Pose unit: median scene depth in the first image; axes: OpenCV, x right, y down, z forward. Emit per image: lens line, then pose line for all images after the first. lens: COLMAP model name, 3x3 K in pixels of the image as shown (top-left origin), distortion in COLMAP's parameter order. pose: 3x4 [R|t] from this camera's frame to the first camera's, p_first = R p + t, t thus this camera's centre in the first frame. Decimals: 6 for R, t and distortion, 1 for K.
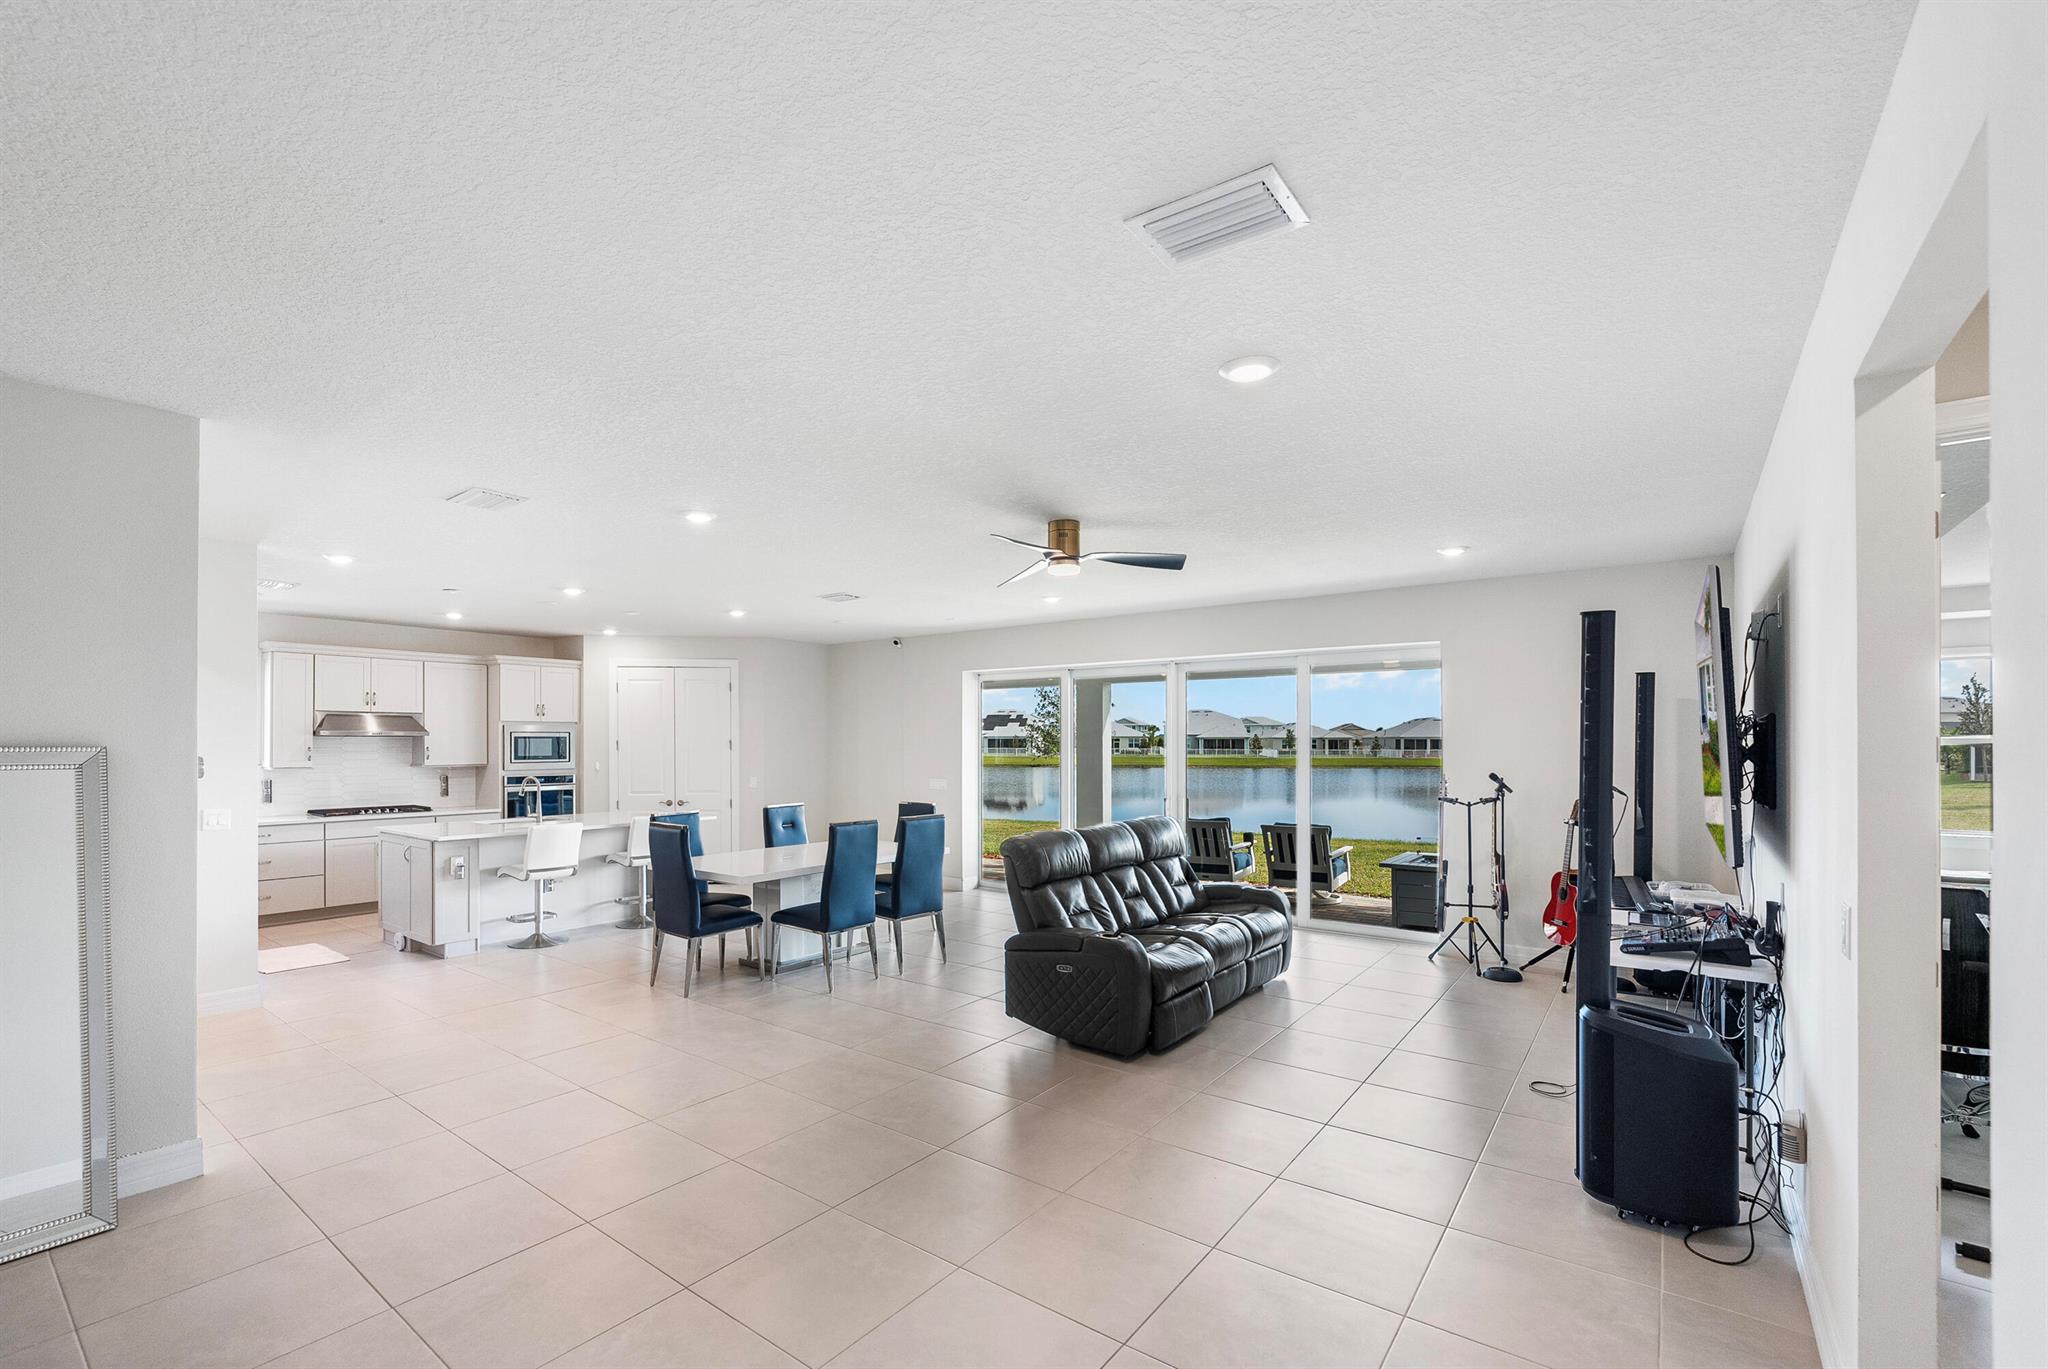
lens RADIAL K [[866.6, 0, 1014.9], [0, 866.6, 738.3], [0, 0, 1]] dist [-0.007151, -0.000174]
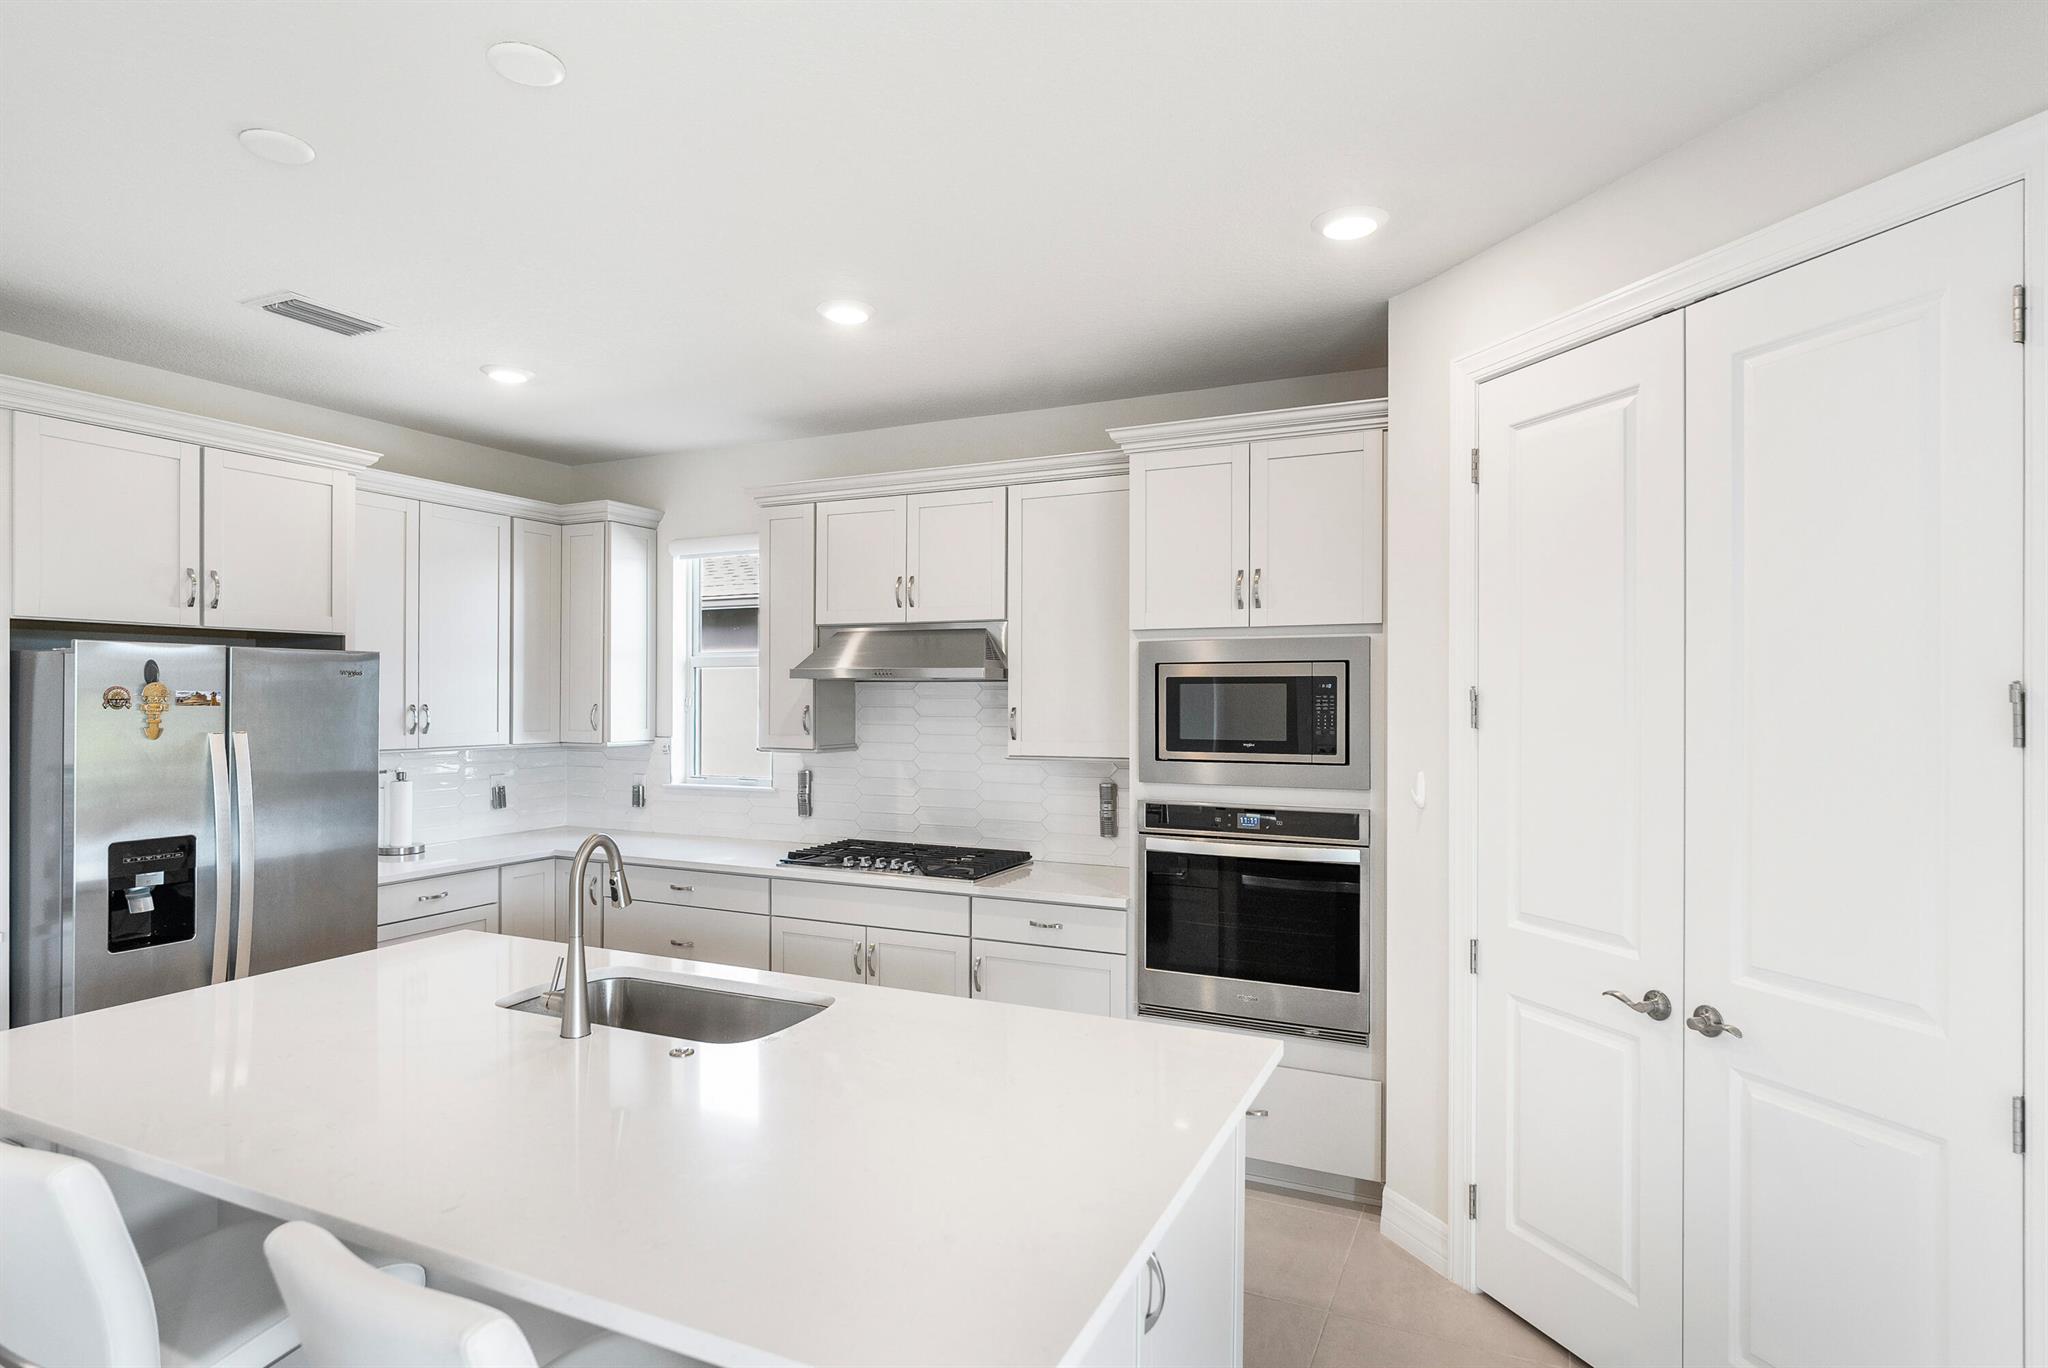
lens RADIAL K [[1080.5, 0, 1024.0], [0, 1080.5, 684.0], [0, 0, 1]] dist [-0.001386, -0.000838]
pose [[0.206713, -0.007957, -0.978369, -0.313925], [0.003911, 0.999966, -0.007306, 0.005185], [0.978394, -0.002316, 0.206737, 1.334497]]
